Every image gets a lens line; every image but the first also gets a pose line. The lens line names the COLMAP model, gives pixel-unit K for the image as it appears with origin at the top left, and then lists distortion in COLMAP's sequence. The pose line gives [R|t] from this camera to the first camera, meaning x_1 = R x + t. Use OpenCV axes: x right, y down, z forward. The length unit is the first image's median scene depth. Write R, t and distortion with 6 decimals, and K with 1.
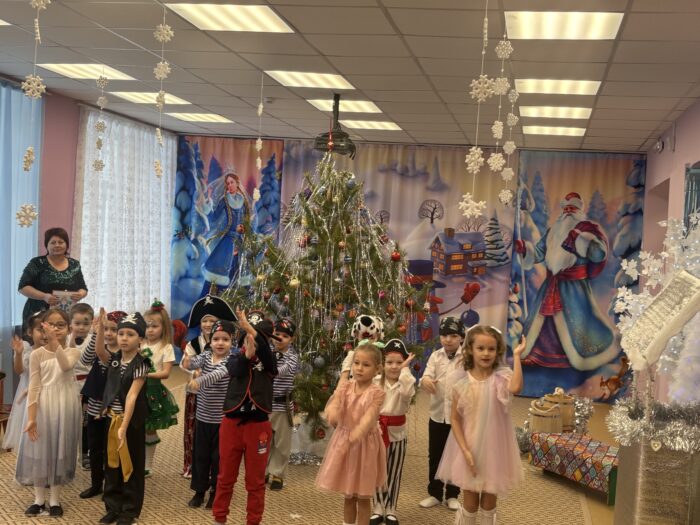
lens RADIAL K [[928.6, 0, 357.0], [0, 928.6, 258.4], [0, 0, 1]] dist [0.141819, 0.000000]
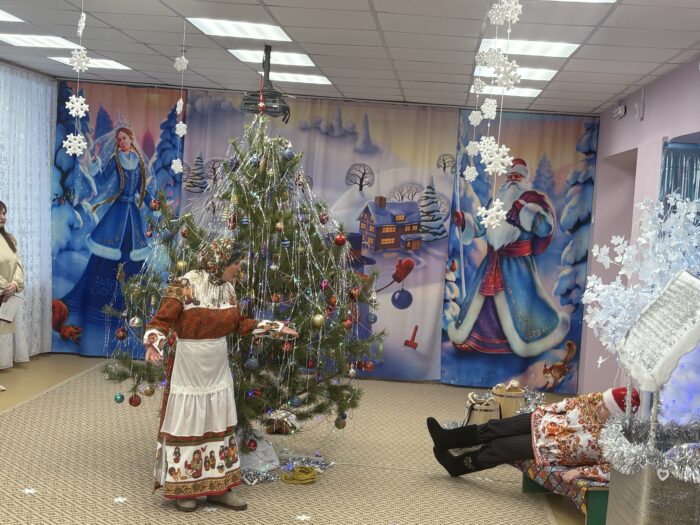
lens RADIAL K [[1039.3, 0, 357.5], [0, 1039.3, 264.0], [0, 0, 1]] dist [0.154411, 0.000000]
pose [[0.993174, 0.003083, 0.116603, -0.037040], [-0.009185, 0.998614, 0.051825, -0.020145], [-0.116282, -0.052543, 0.991826, 0.025788]]
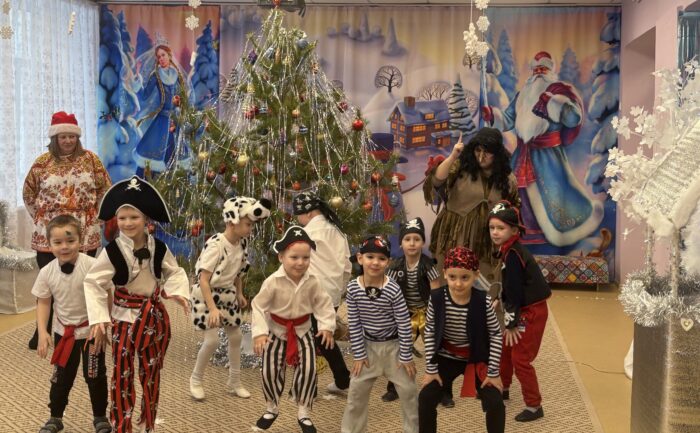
lens RADIAL K [[976.5, 0, 352.8], [0, 976.5, 160.2], [0, 0, 1]] dist [0.135179, 0.000000]
pose [[0.997609, -0.043181, 0.053954, -0.009408], [0.042233, 0.998935, 0.018596, 0.009392], [-0.054700, -0.016273, 0.998370, 0.055169]]
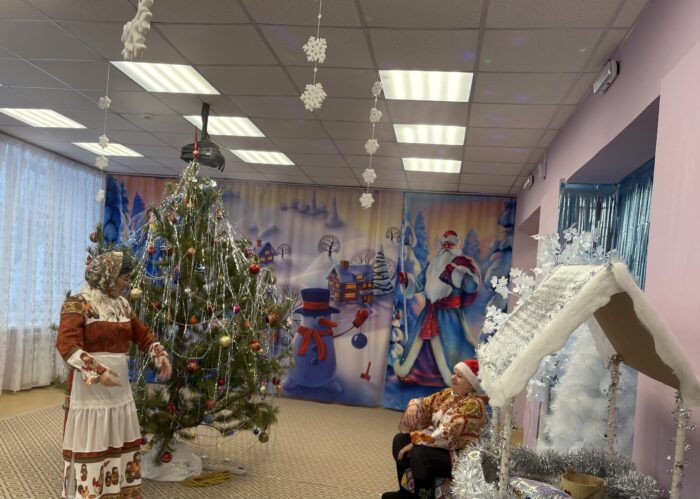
lens RADIAL K [[625.3, 0, 322.5], [0, 625.3, 304.8], [0, 0, 1]] dist [0.090756, -0.056645]
pose [[0.999665, 0.023326, 0.011247, 0.070416], [-0.023337, 0.999727, 0.000880, 0.021727], [-0.011223, -0.001142, 0.999936, 0.246723]]
